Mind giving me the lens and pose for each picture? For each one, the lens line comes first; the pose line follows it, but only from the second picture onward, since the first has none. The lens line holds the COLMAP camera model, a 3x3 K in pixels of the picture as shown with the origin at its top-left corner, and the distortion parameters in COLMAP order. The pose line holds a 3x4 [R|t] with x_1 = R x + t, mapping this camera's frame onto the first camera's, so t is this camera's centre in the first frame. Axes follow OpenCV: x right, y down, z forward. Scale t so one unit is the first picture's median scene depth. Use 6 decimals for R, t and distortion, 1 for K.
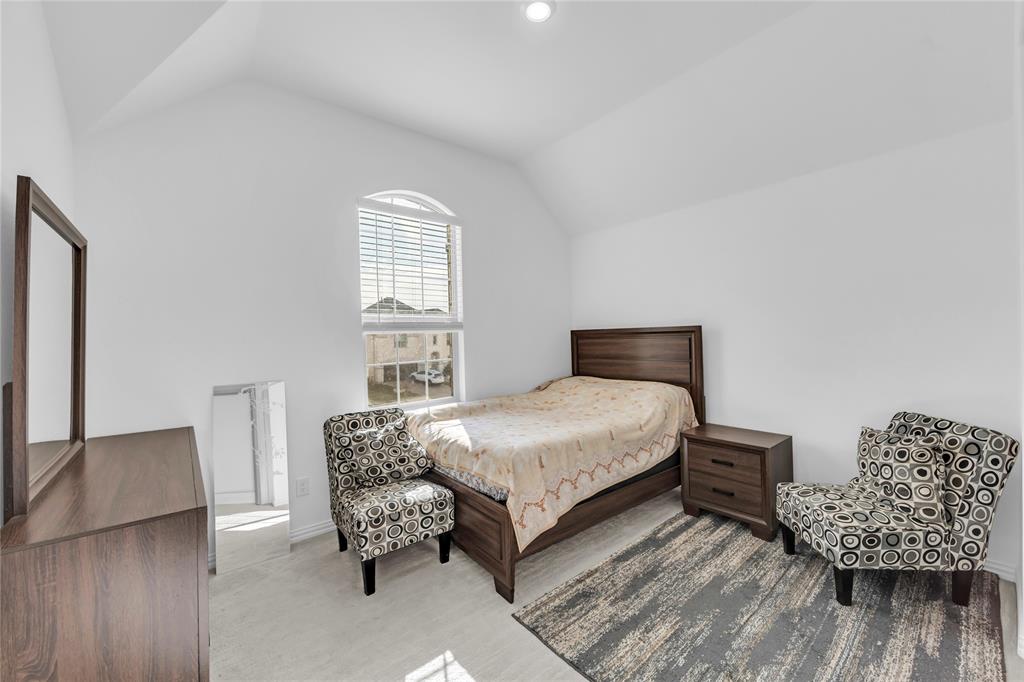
lens RADIAL K [[408.9, 0, 513.0], [0, 408.9, 337.0], [0, 0, 1]] dist [-0.000027, -0.000188]
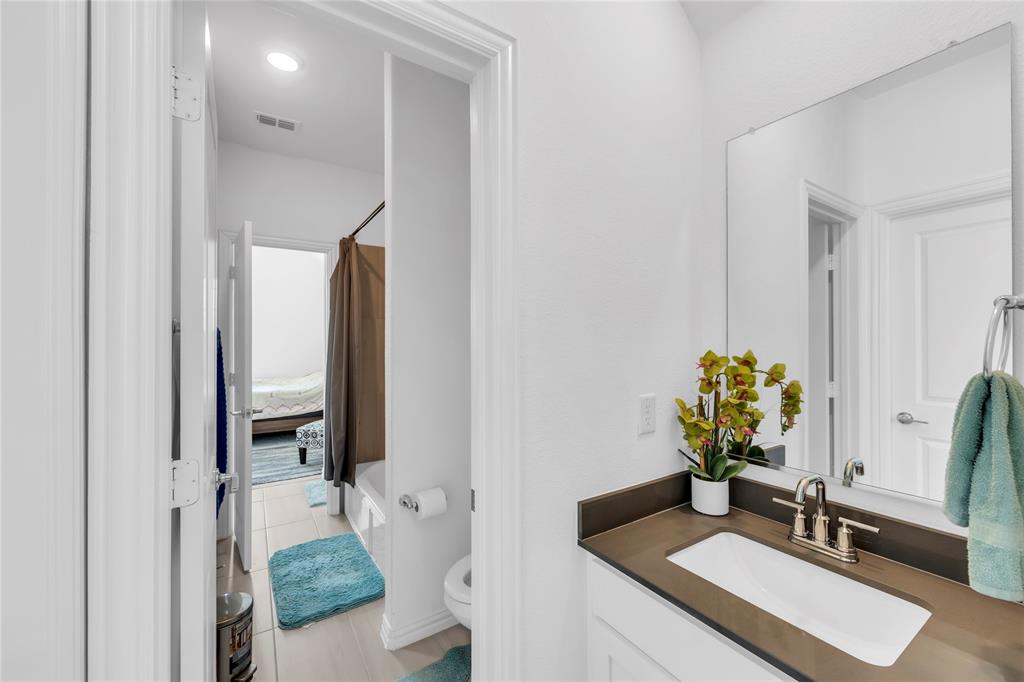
lens RADIAL K [[408.9, 0, 512.2], [0, 408.9, 342.1], [0, 0, 1]] dist [-0.000027, -0.000188]
pose [[0.992860, 0.013758, -0.118493, 1.584061], [-0.014017, 0.999901, -0.001350, -0.027108], [0.118463, 0.003002, 0.992954, -0.795116]]
